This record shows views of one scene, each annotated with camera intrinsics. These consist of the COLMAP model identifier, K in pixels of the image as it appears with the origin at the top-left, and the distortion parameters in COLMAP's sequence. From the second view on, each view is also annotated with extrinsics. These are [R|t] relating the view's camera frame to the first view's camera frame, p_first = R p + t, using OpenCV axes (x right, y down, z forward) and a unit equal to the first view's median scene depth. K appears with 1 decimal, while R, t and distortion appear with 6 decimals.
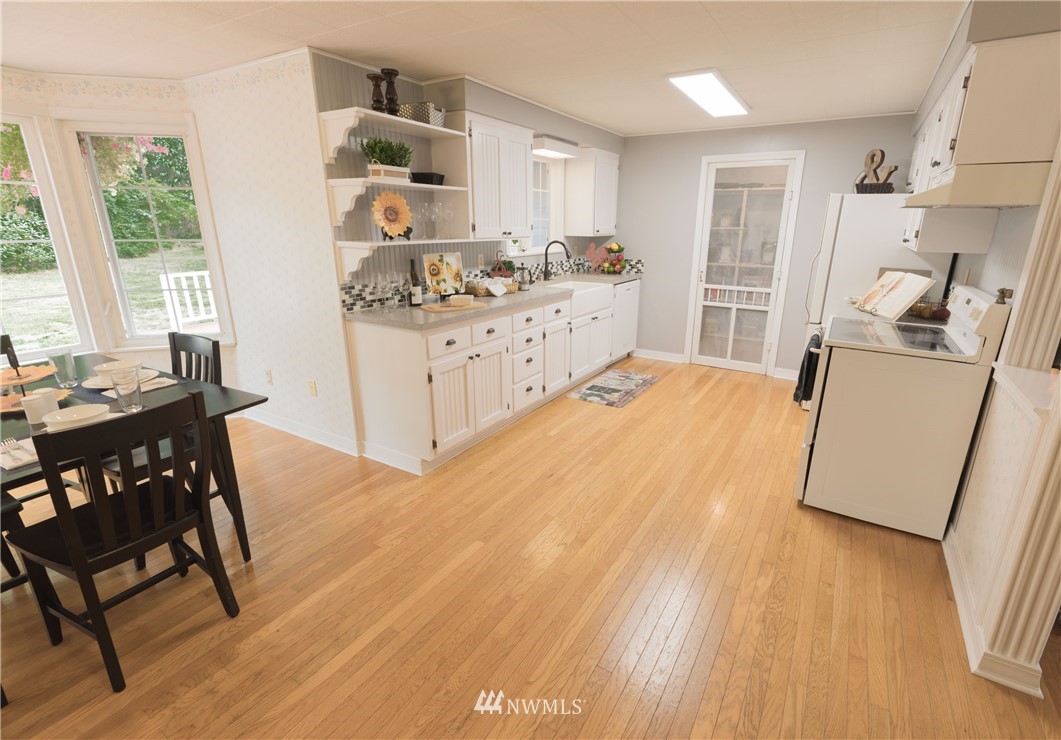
lens RADIAL K [[491.1, 0, 556.3], [0, 491.1, 368.7], [0, 0, 1]] dist [-0.000477, 0.001358]
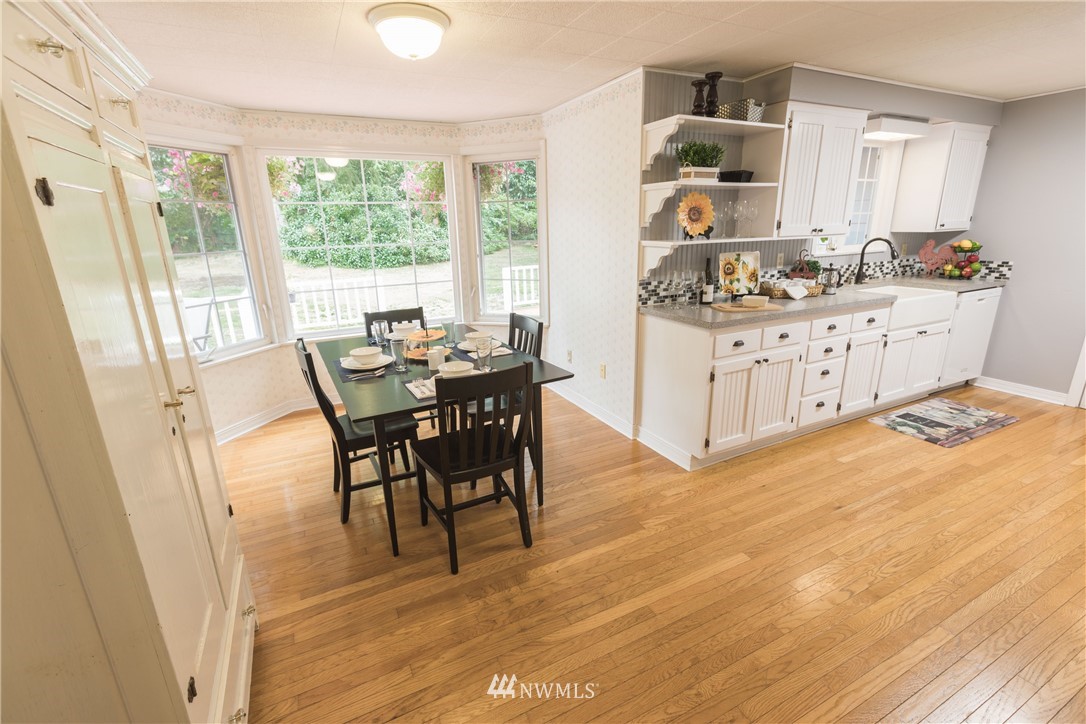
lens RADIAL K [[480.5, 0, 543.0], [0, 480.5, 360.3], [0, 0, 1]] dist [0.003007, -0.000526]
pose [[0.837722, 0.123409, -0.531970, -0.027965], [-0.128341, 0.991338, 0.027871, 0.002305], [0.530802, 0.044925, 0.846304, -0.009991]]
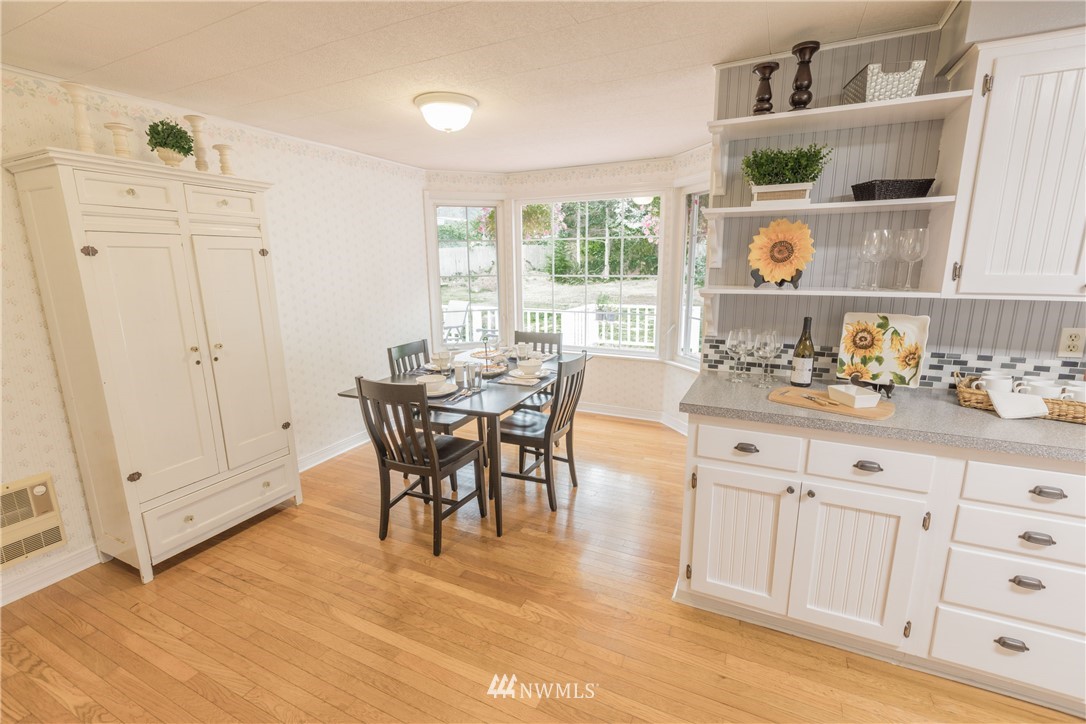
lens RADIAL K [[480.5, 0, 545.6], [0, 480.5, 361.9], [0, 0, 1]] dist [0.003007, -0.000526]
pose [[0.078652, 0.199926, -0.976649, 0.340776], [-0.275958, 0.945767, 0.171381, -0.188663], [0.957946, 0.256034, 0.129557, 0.623398]]
